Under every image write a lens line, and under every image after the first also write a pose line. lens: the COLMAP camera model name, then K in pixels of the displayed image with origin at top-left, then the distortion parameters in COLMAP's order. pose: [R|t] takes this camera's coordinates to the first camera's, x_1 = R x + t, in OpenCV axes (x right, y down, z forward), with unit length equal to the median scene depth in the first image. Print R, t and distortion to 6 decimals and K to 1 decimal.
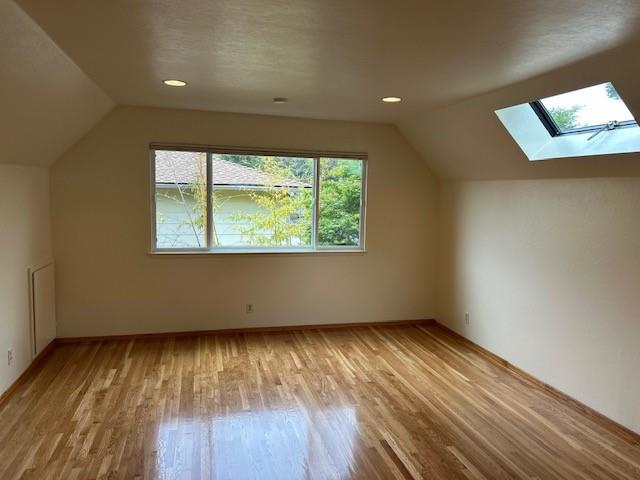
lens RADIAL K [[486.9, 0, 333.3], [0, 486.9, 239.9], [0, 0, 1]] dist [0.087539, -0.106855]
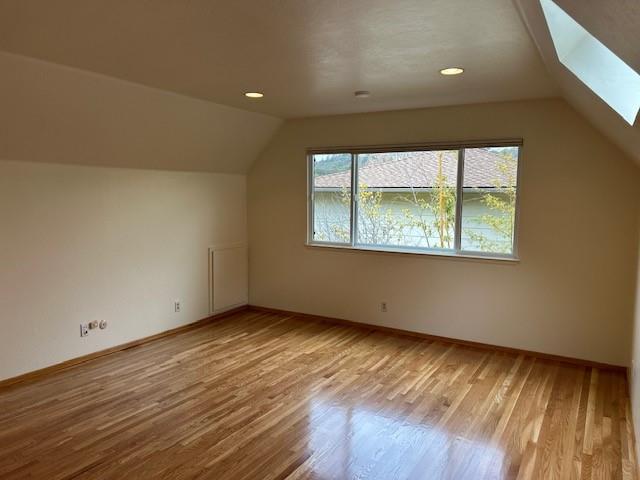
lens RADIAL K [[486.9, 0, 333.3], [0, 486.9, 239.9], [0, 0, 1]] dist [0.087539, -0.106855]
pose [[0.710765, 0.053555, -0.701388, 0.510675], [-0.070333, 0.997512, 0.004893, 0.007152], [0.699905, 0.045853, 0.712763, 0.245337]]
